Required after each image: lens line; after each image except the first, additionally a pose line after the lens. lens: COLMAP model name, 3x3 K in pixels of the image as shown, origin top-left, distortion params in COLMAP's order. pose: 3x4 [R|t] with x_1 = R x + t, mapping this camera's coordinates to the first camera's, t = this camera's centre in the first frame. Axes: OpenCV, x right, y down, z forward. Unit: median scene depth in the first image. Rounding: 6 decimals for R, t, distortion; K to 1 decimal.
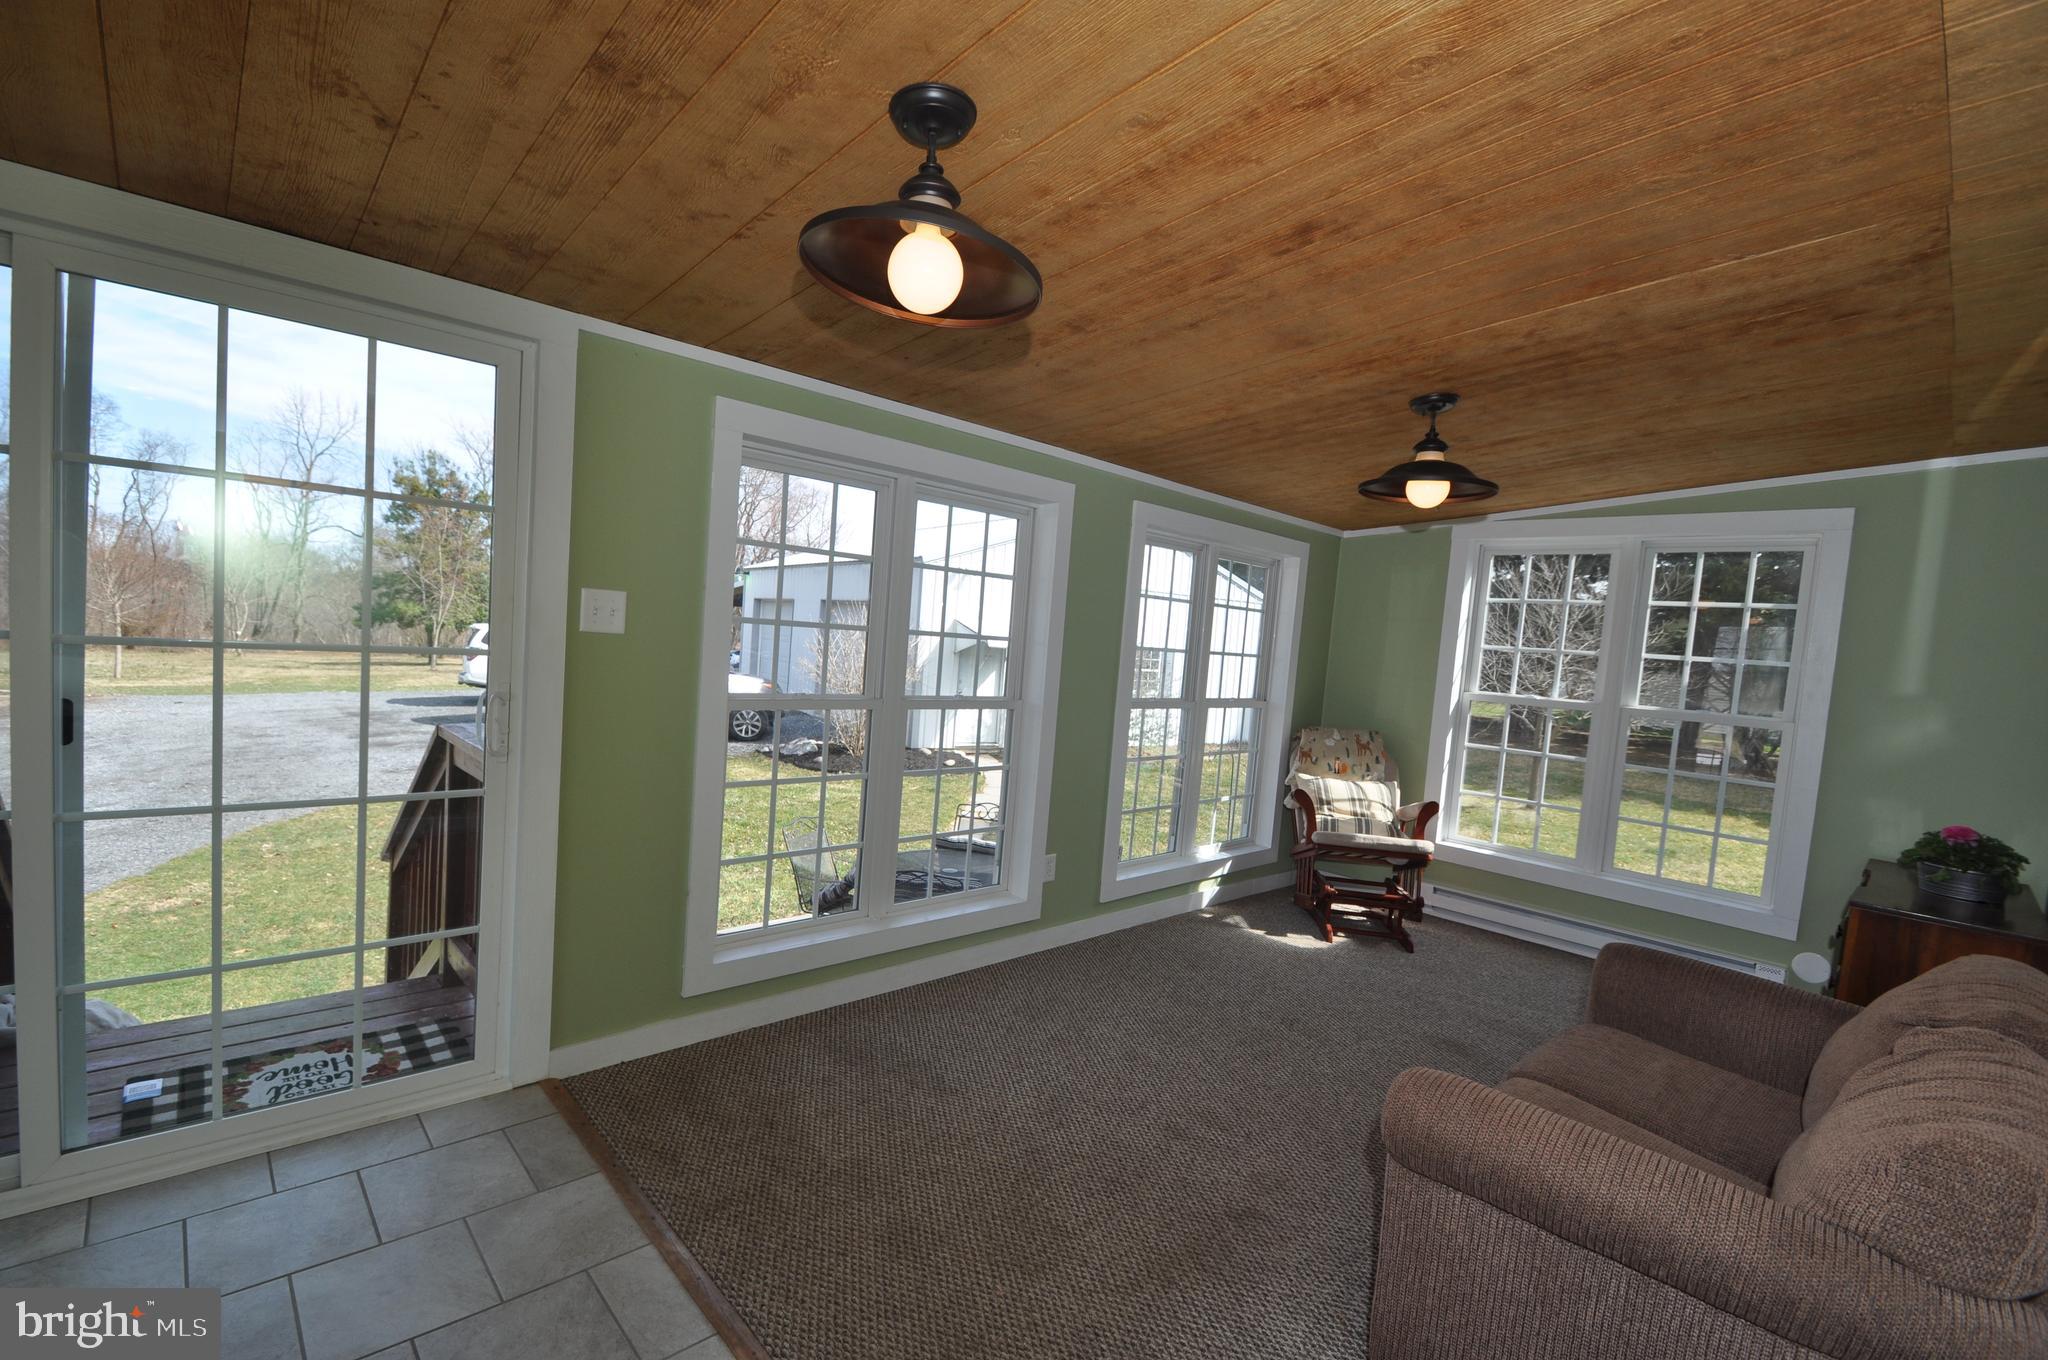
lens RADIAL K [[893.9, 0, 975.9], [0, 893.9, 689.5], [0, 0, 1]] dist [0.000879, -0.005381]
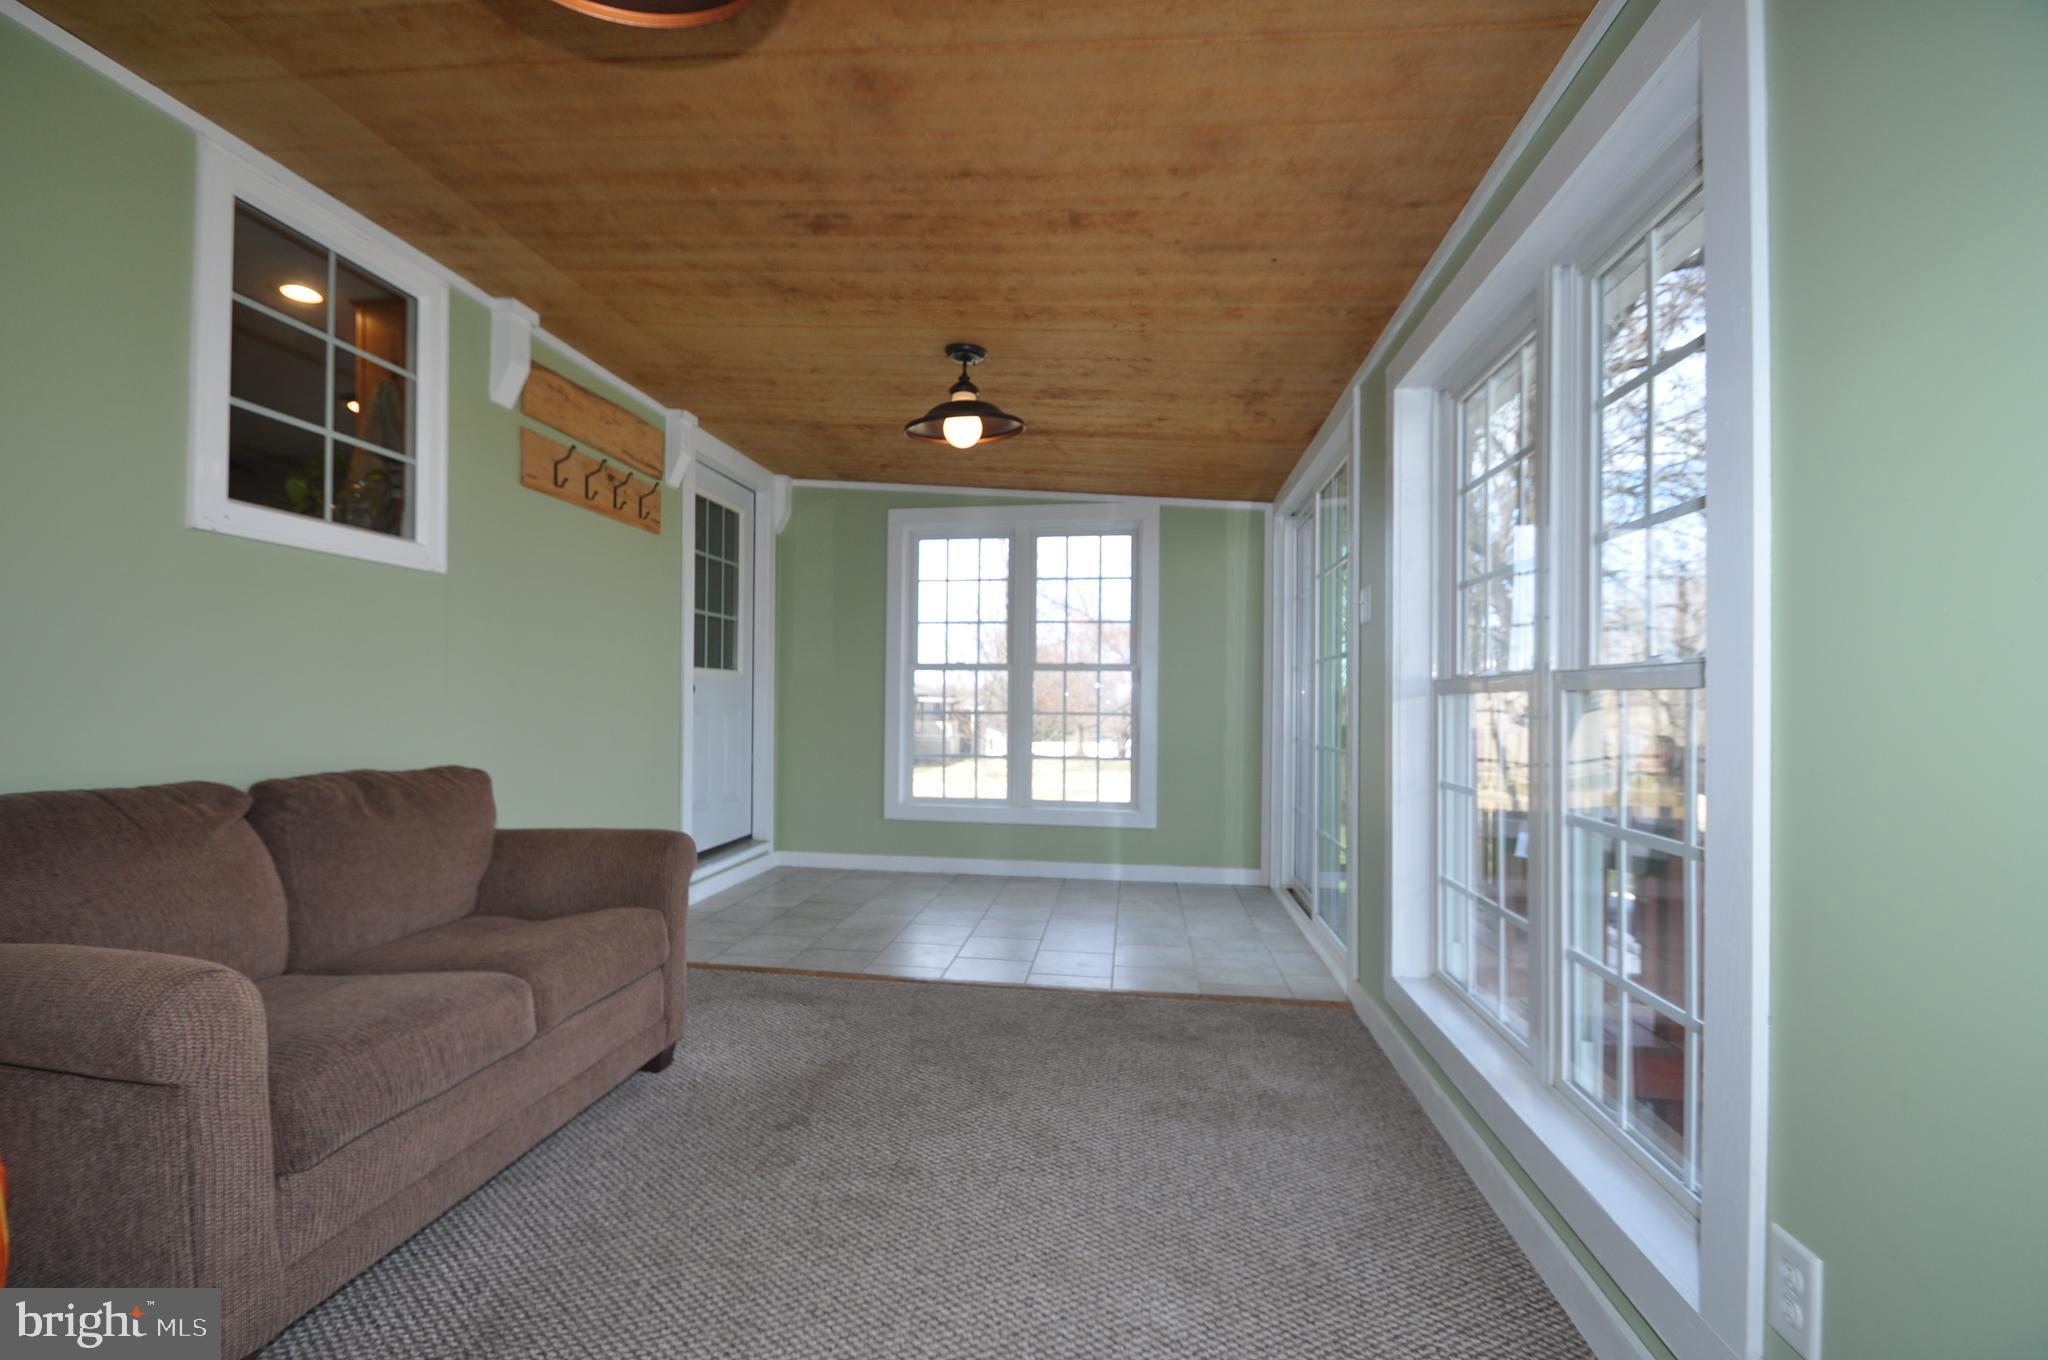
lens RADIAL K [[893.9, 0, 987.3], [0, 893.9, 692.6], [0, 0, 1]] dist [0.000879, -0.005381]
pose [[-0.776001, -0.084116, -0.625097, 0.446694], [-0.107280, 0.994229, -0.000611, 0.051985], [0.621541, 0.066586, -0.780547, 1.061169]]
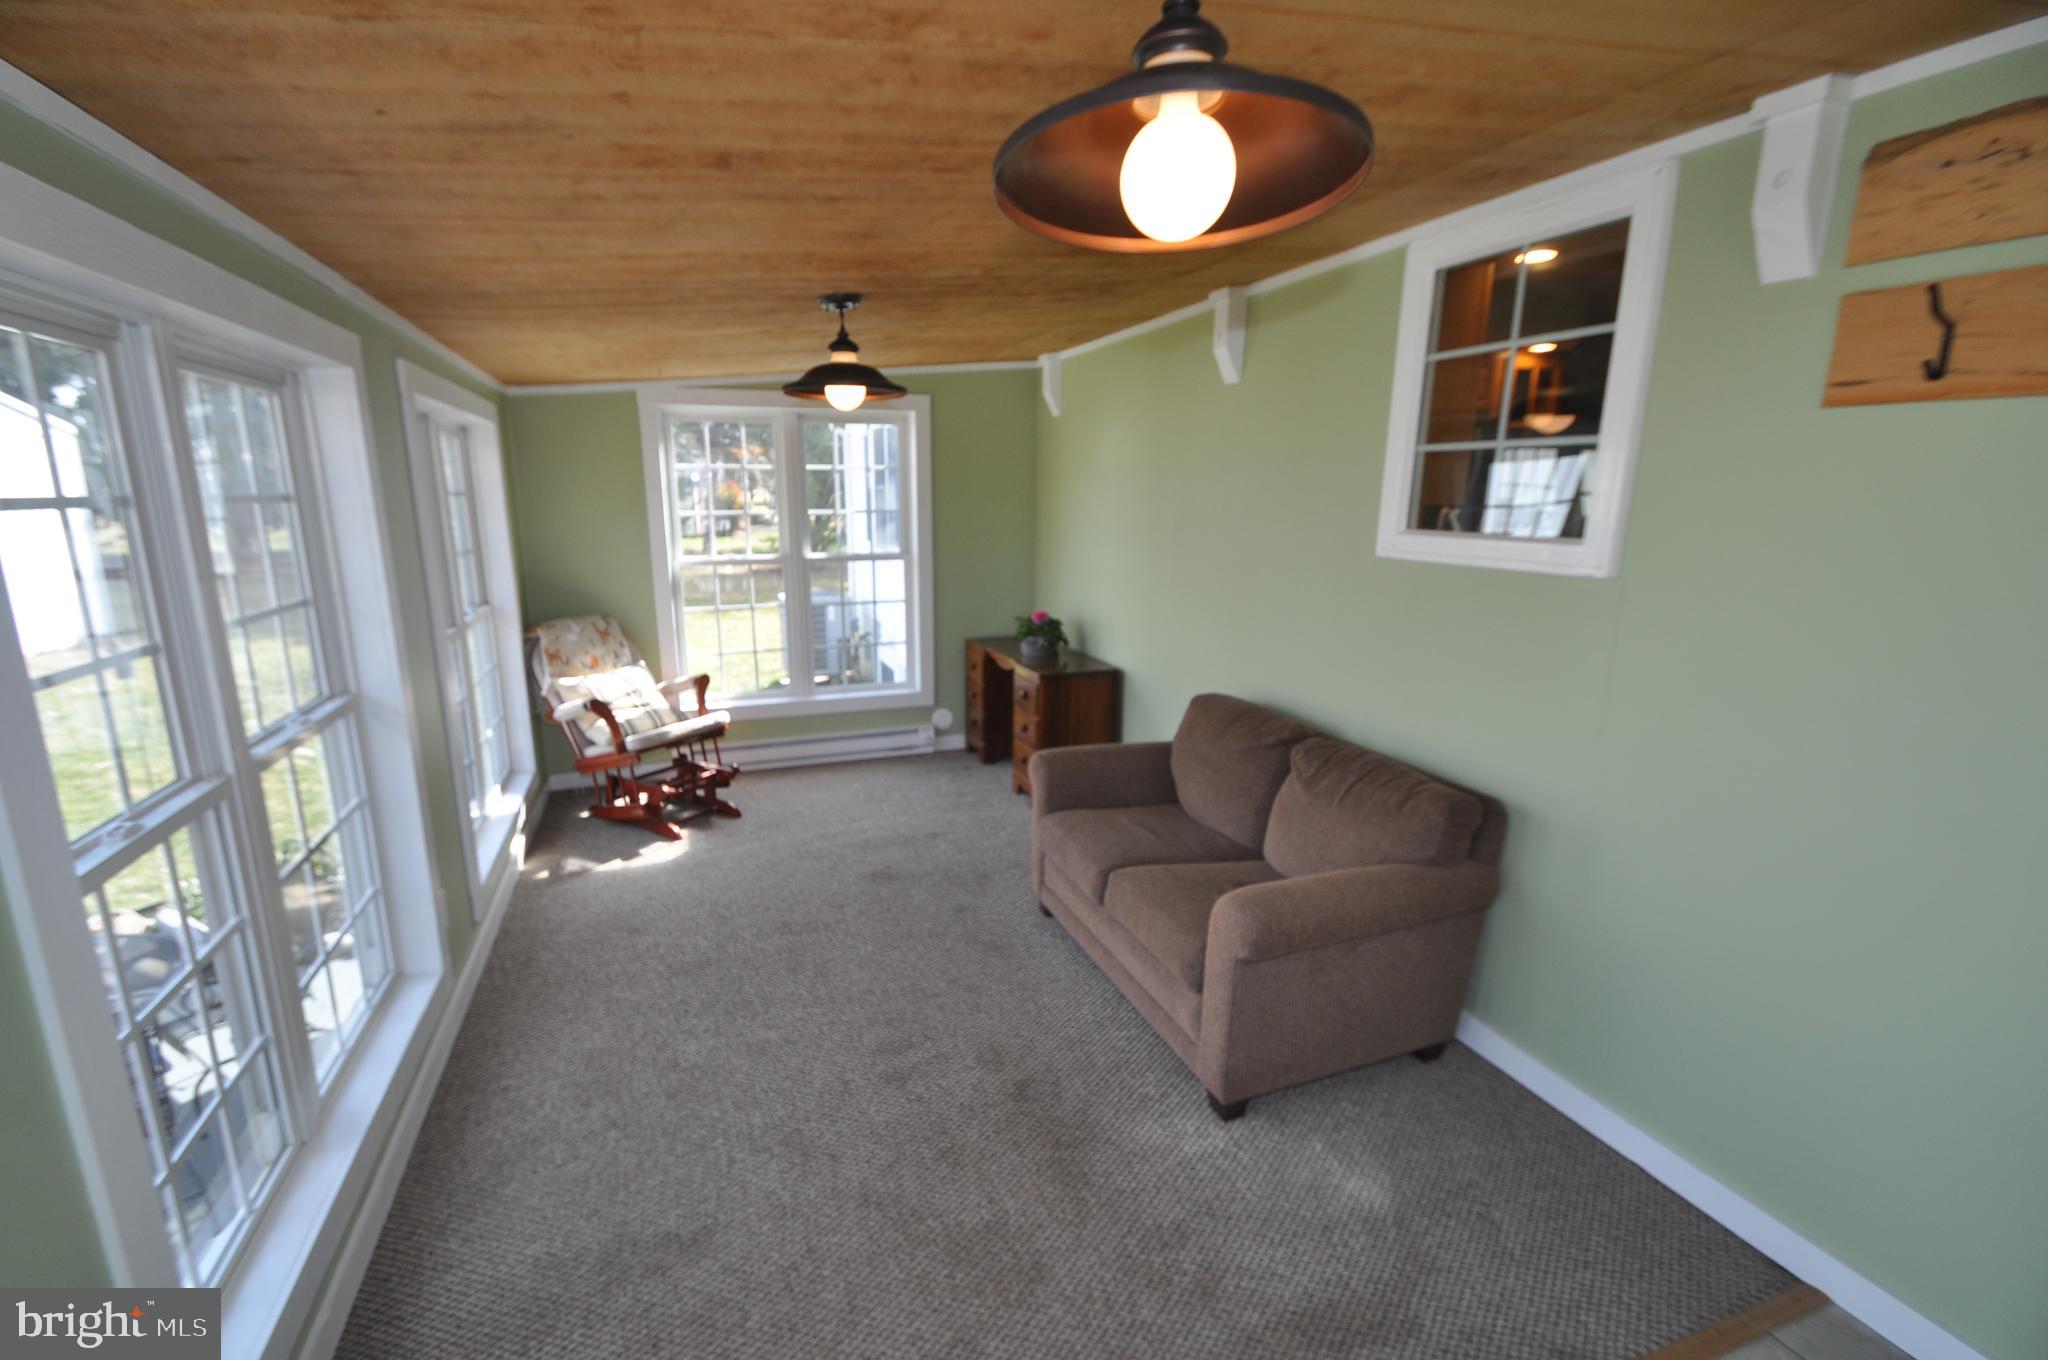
lens RADIAL K [[893.9, 0, 991.8], [0, 893.9, 689.0], [0, 0, 1]] dist [0.000879, -0.005381]
pose [[0.386451, -0.277952, 0.879431, -0.323344], [0.093329, 0.960399, 0.262531, -0.115560], [-0.917576, -0.019378, 0.397088, 0.335929]]
